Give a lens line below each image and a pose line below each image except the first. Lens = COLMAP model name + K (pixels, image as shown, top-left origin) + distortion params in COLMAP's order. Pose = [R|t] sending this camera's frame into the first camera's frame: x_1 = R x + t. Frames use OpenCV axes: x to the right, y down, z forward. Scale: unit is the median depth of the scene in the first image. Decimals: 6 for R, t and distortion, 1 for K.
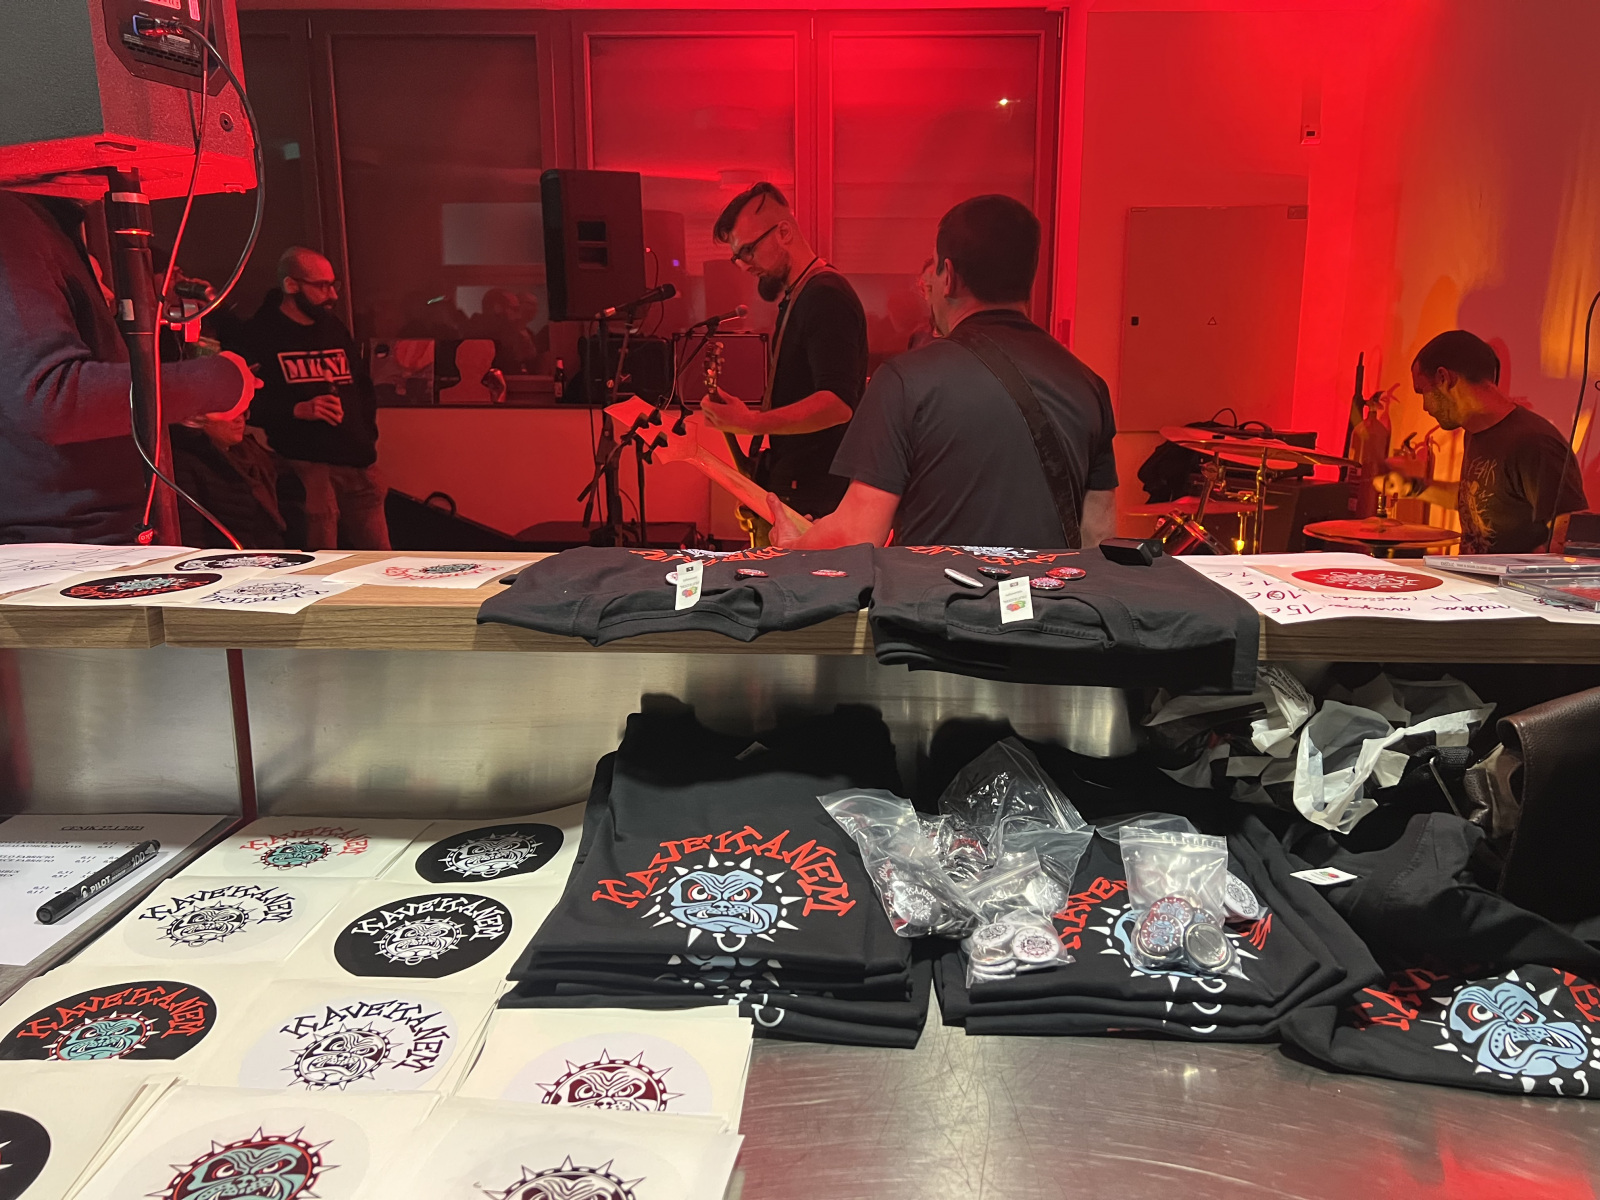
lens RADIAL K [[1209.1, 0, 800.0], [0, 1209.1, 600.0], [0, 0, 1]] dist [0.077393, -0.088842]
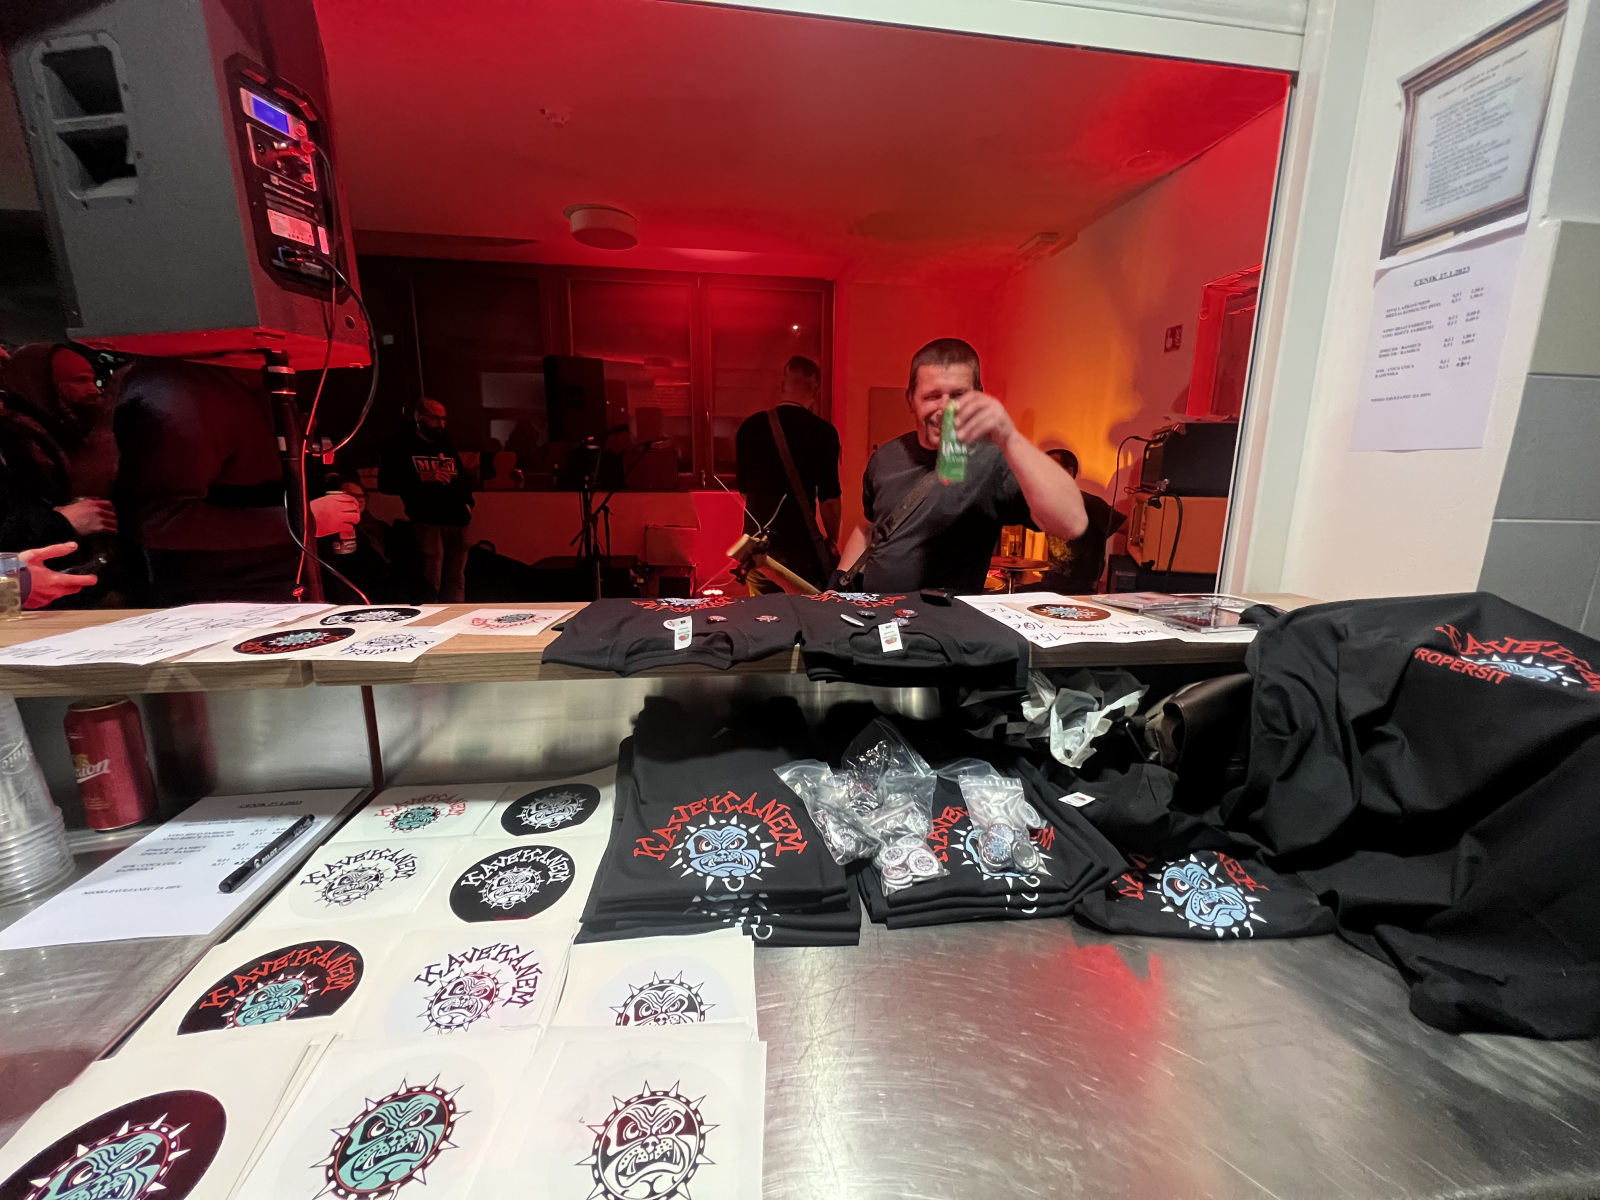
lens RADIAL K [[644.2, 0, 794.9], [0, 644.2, 593.2], [0, 0, 1]] dist [0.001324, 0.000133]
pose [[0.986298, -0.022666, 0.163411, -0.091711], [0.021610, 0.999733, 0.008239, -0.071922], [-0.163554, -0.004594, 0.986524, 0.179250]]
